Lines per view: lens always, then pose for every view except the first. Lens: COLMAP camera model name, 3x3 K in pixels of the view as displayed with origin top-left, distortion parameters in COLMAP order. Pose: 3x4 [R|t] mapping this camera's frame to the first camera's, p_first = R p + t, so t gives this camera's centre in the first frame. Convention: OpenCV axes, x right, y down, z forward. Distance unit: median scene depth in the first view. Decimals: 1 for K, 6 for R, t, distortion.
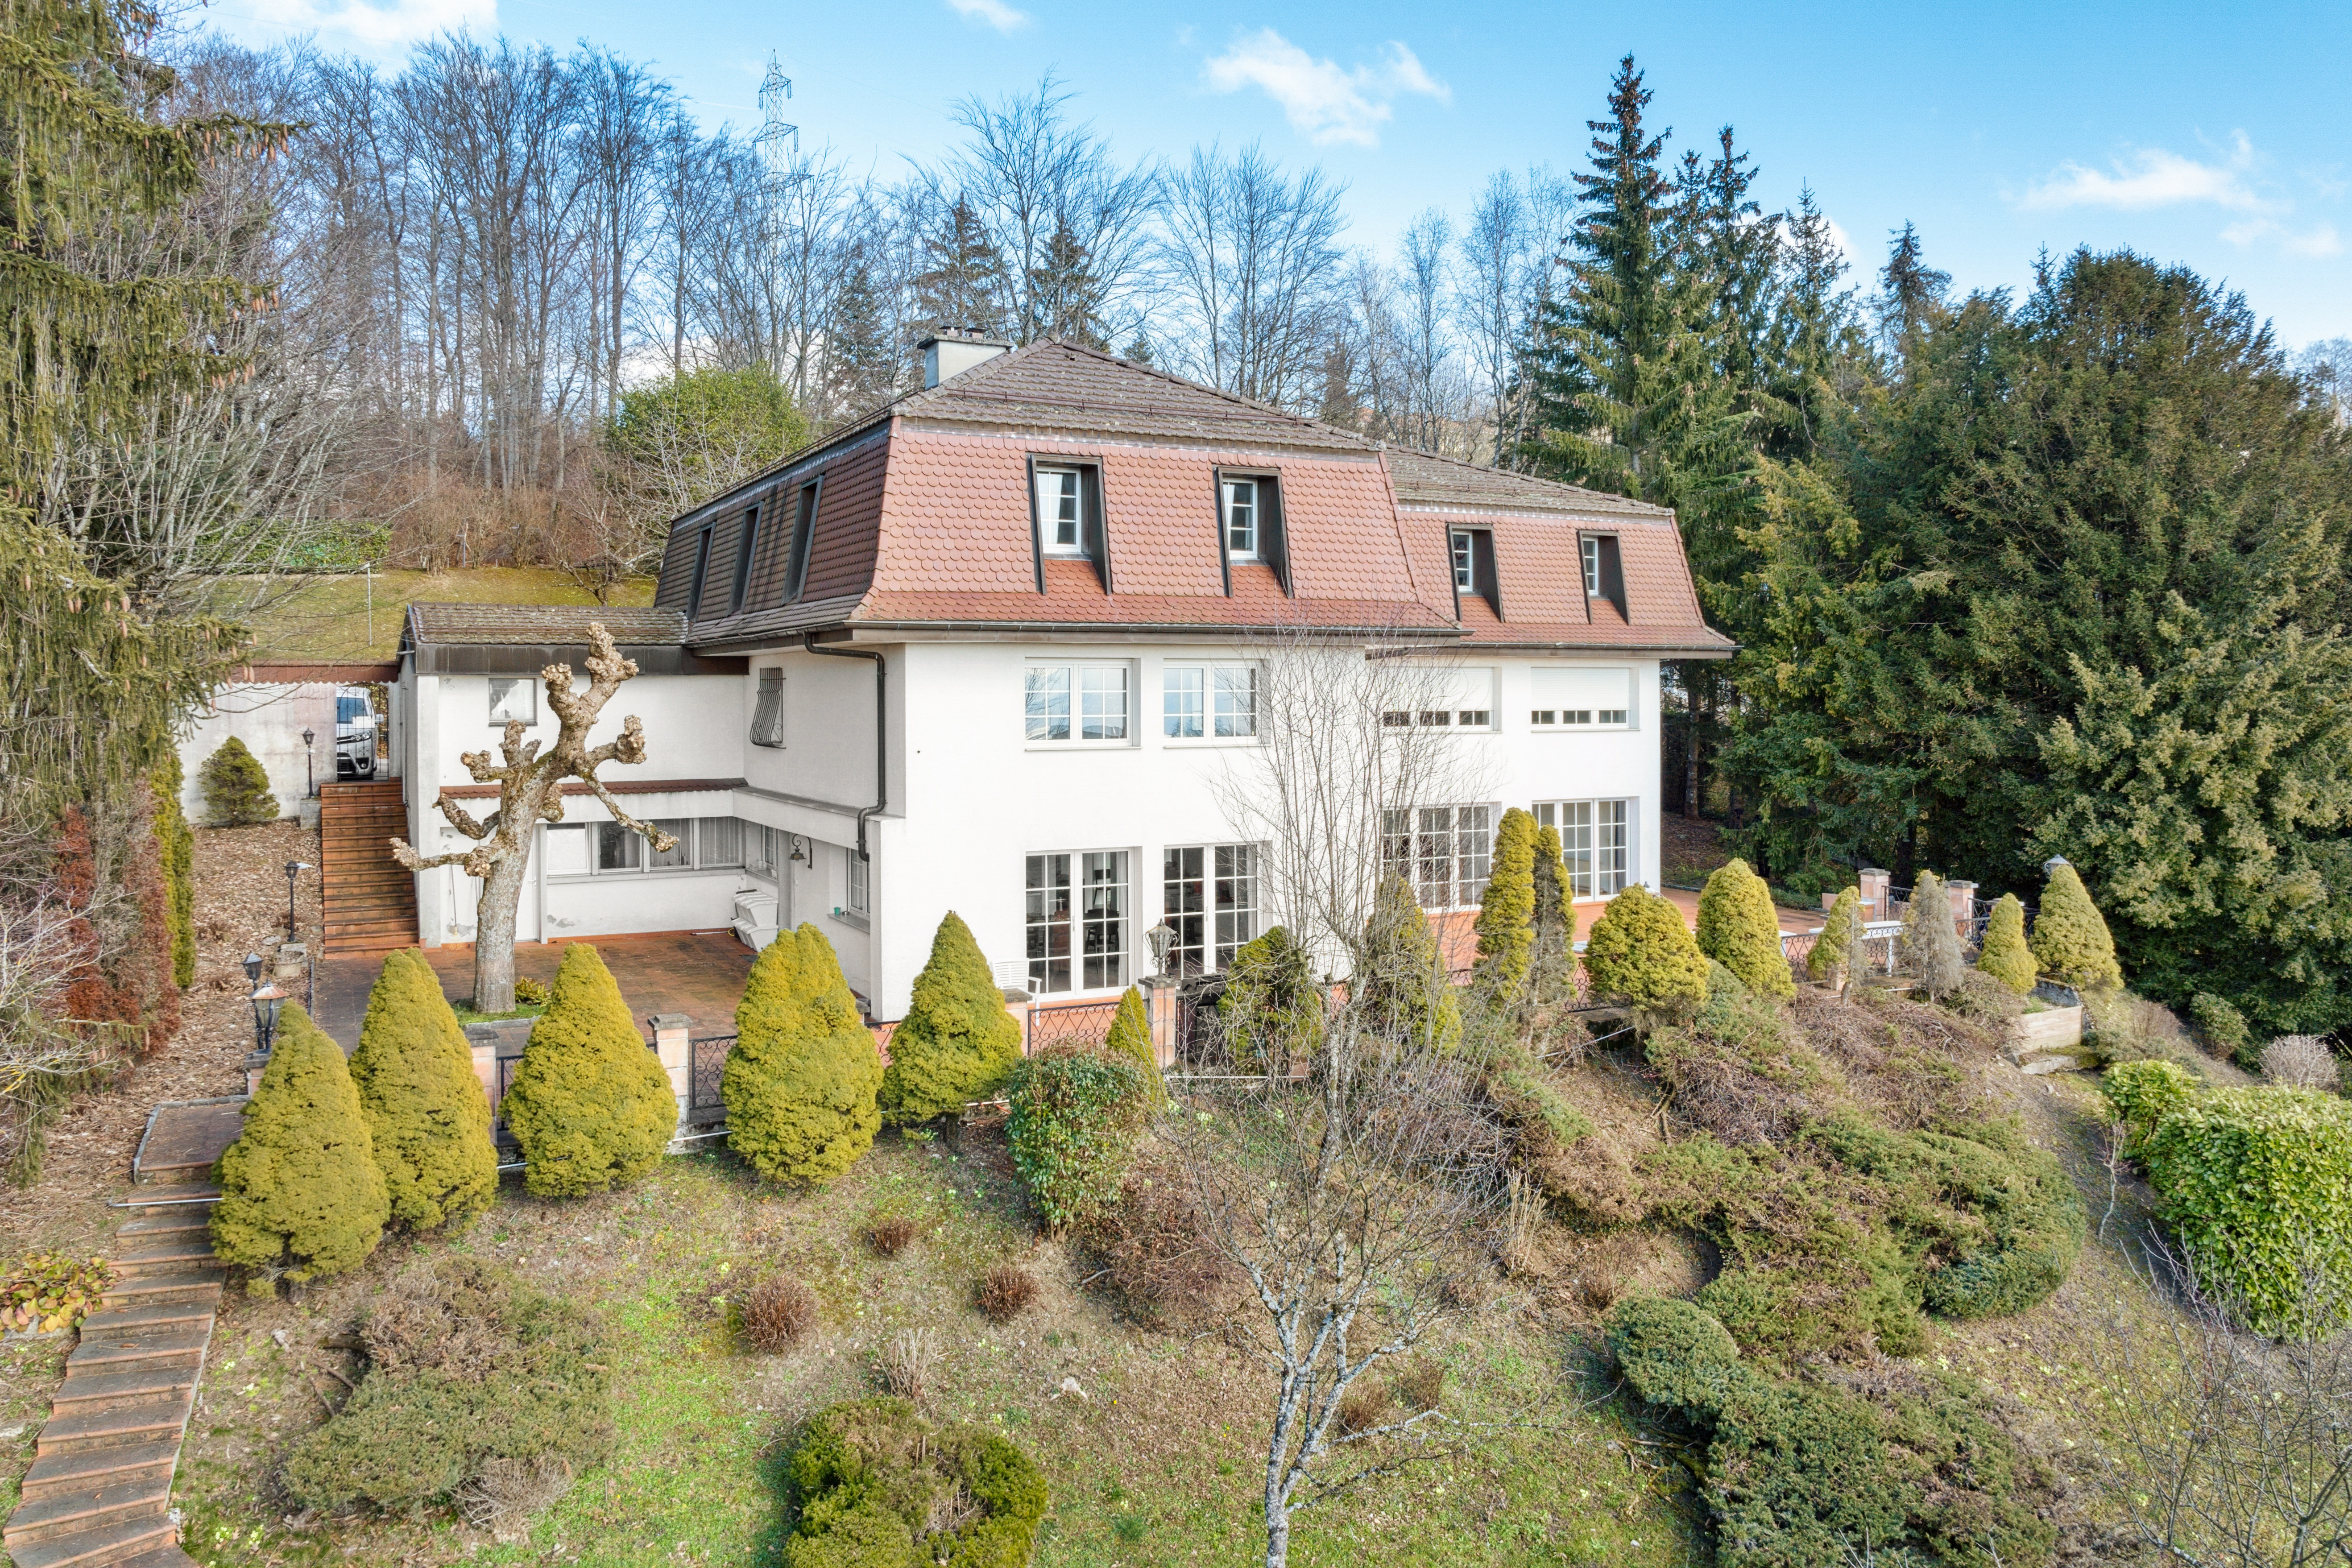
lens RADIAL K [[1652.4, 0, 1171.2], [0, 1652.4, 764.0], [0, 0, 1]] dist [0.026885, 0.000866]
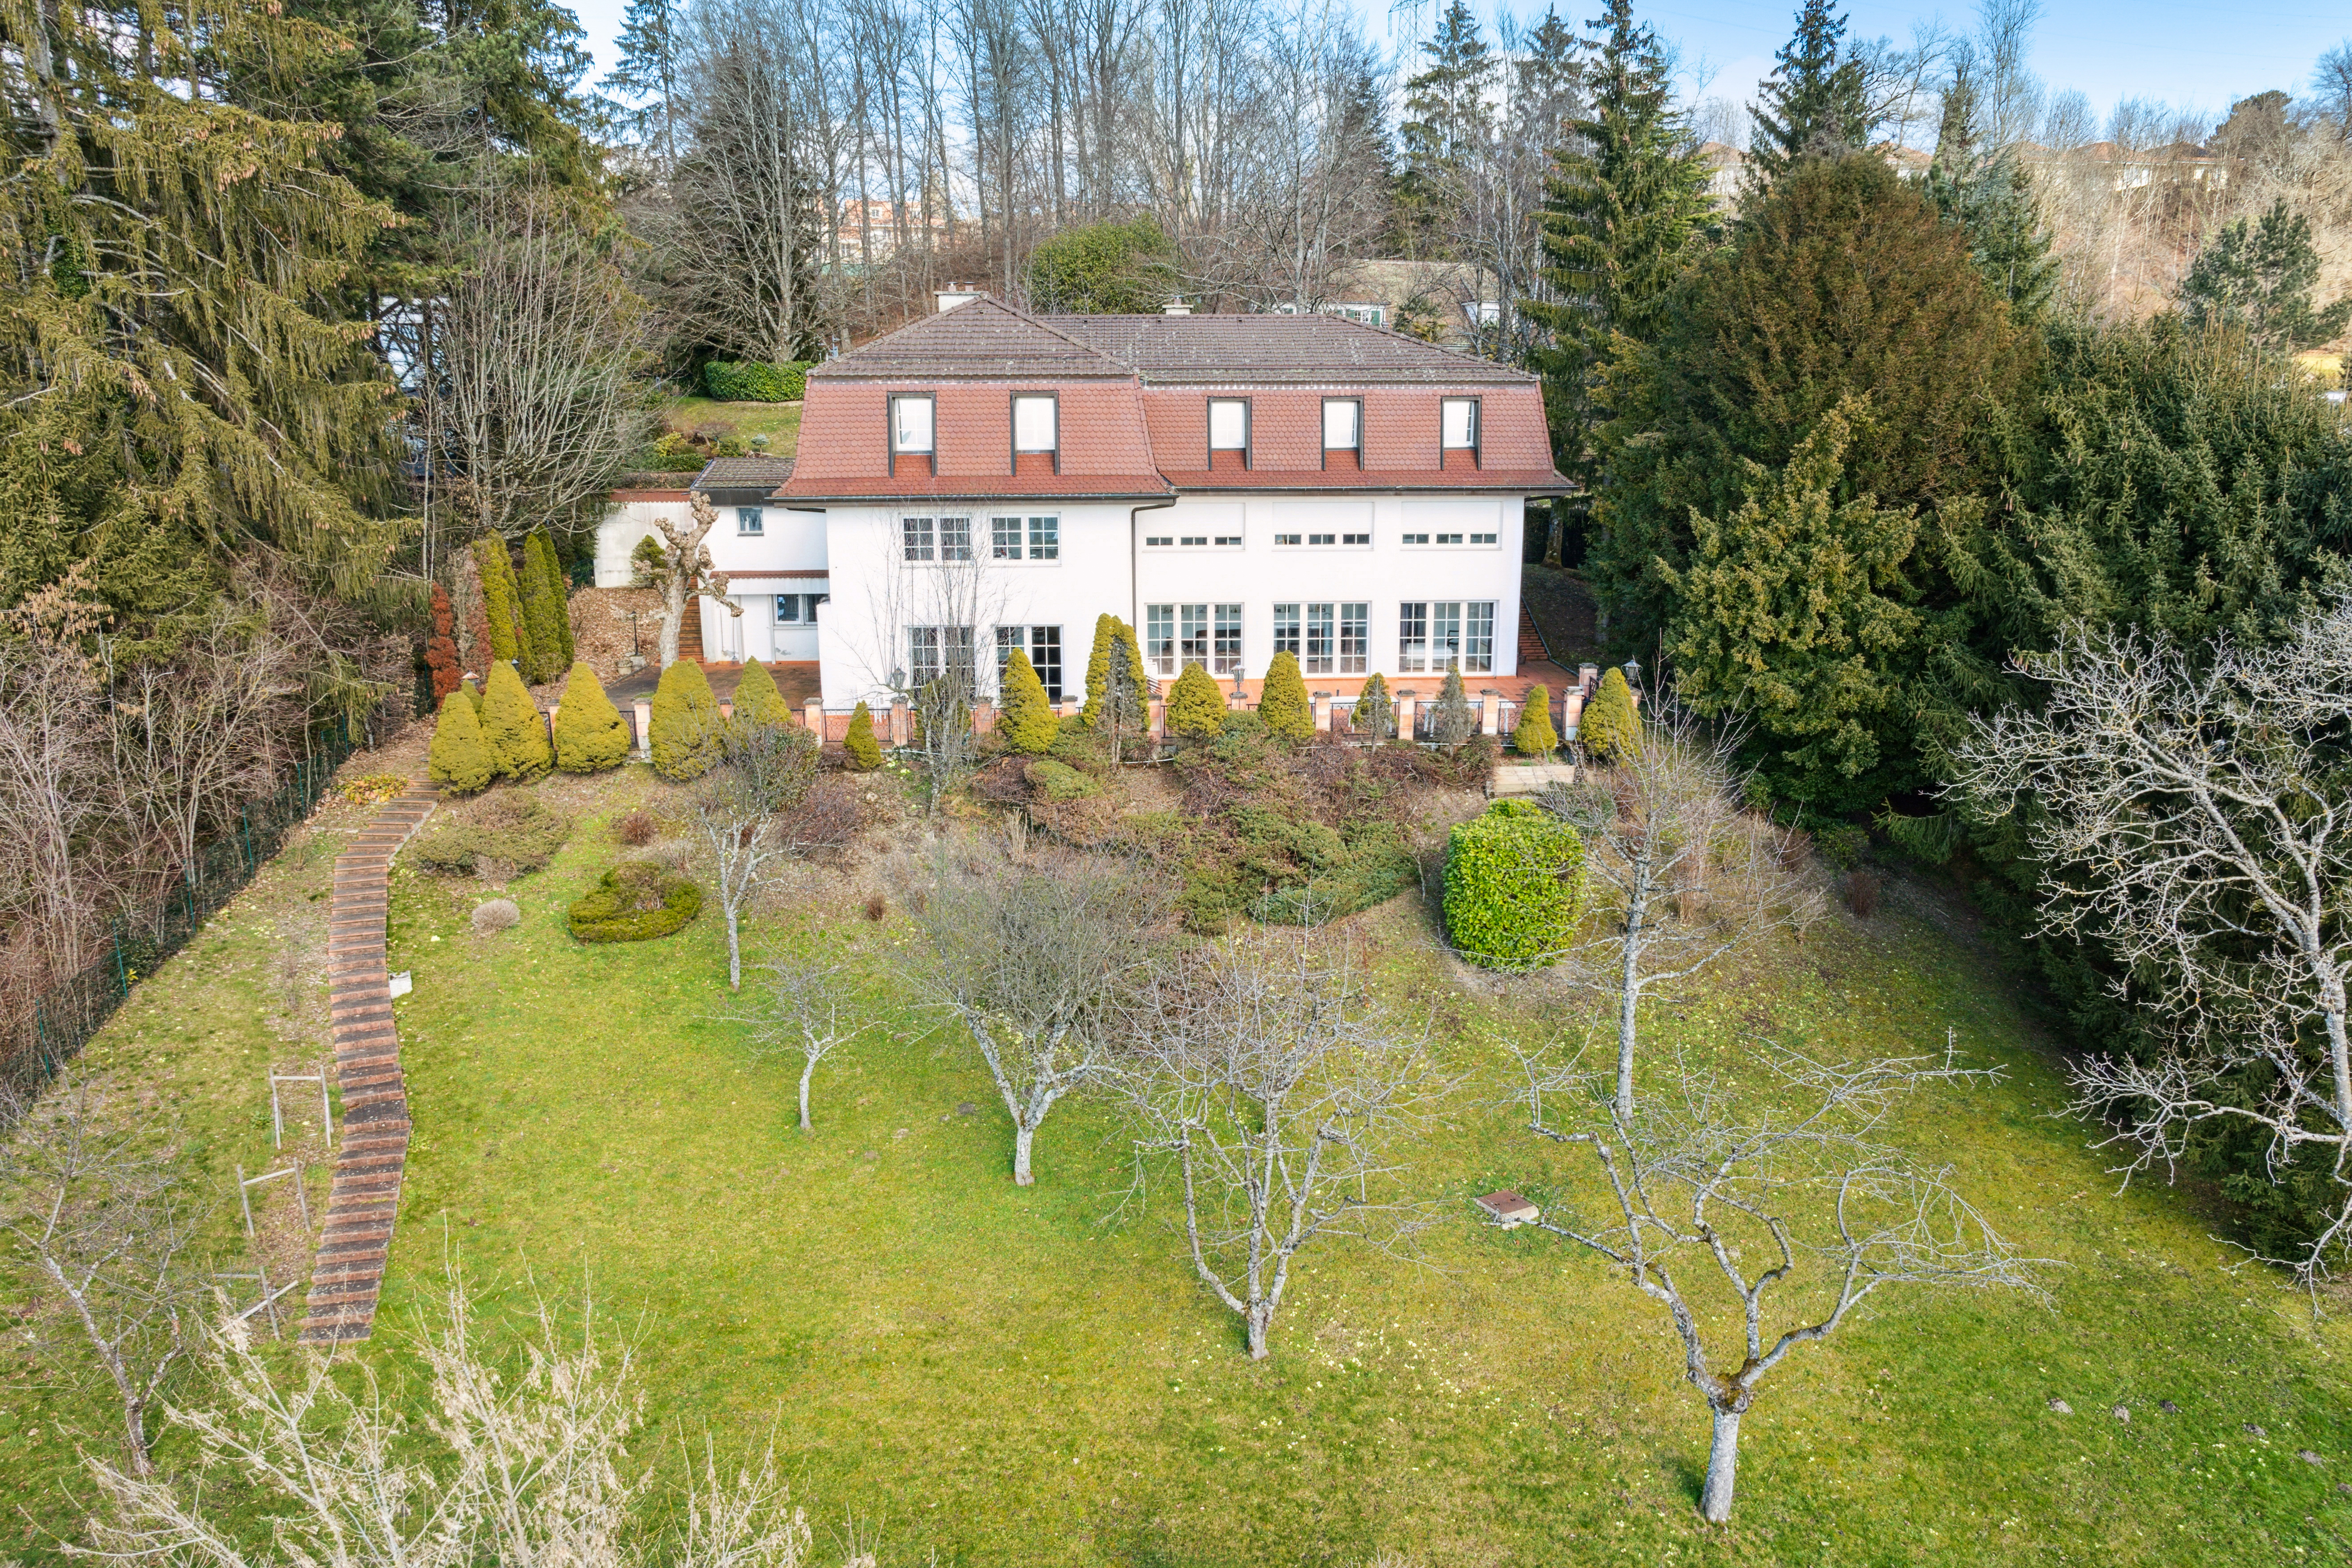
lens RADIAL K [[1652.4, 0, 1183.4], [0, 1652.4, 791.6], [0, 0, 1]] dist [0.026885, 0.000866]
pose [[0.899752, 0.089384, -0.427150, 0.639248], [-0.016672, 0.985125, 0.171026, -0.051966], [0.436083, -0.146760, 0.887859, -0.305555]]
